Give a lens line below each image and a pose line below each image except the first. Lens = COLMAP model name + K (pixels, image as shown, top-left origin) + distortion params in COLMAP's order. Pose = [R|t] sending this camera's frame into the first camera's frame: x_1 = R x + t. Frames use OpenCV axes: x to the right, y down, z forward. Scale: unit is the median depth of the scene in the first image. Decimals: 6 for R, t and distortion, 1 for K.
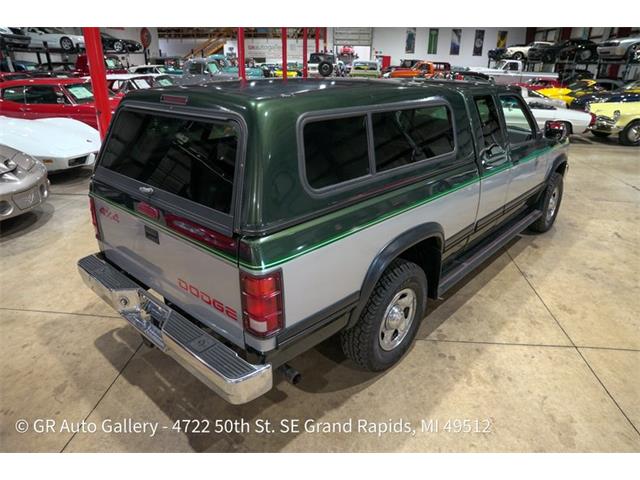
lens RADIAL K [[438.5, 0, 321.3], [0, 438.5, 241.6], [0, 0, 1]] dist [-0.144801, 0.115310]
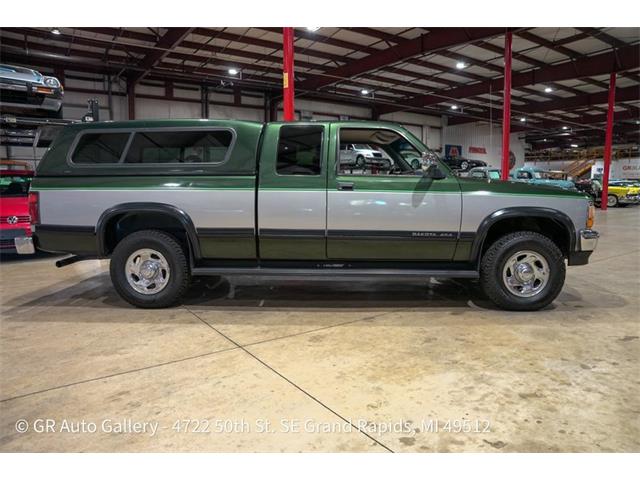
lens RADIAL K [[438.5, 0, 321.3], [0, 438.5, 241.6], [0, 0, 1]] dist [-0.144801, 0.115310]
pose [[0.648781, 0.081413, -0.756608, 1.439313], [-0.288918, 0.946166, -0.145933, 0.113874], [0.703996, 0.313277, 0.637376, 0.424788]]
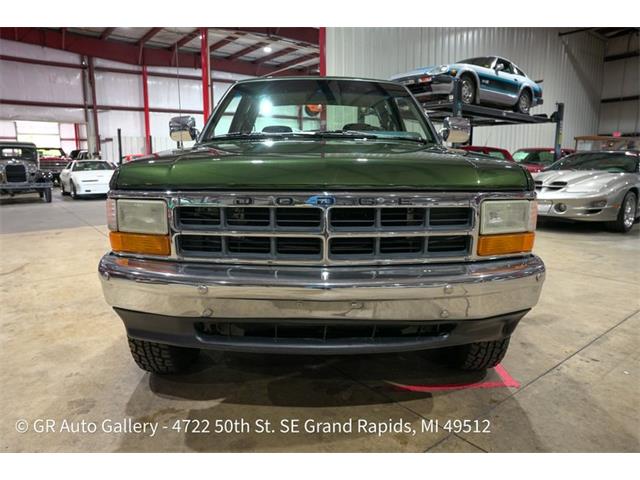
lens RADIAL K [[438.5, 0, 321.3], [0, 438.5, 241.6], [0, 0, 1]] dist [-0.144801, 0.115310]
pose [[-0.733737, 0.108296, -0.670747, 1.175021], [-0.274816, 0.855551, 0.438759, -0.642033], [0.621374, 0.506266, -0.597988, 2.222817]]
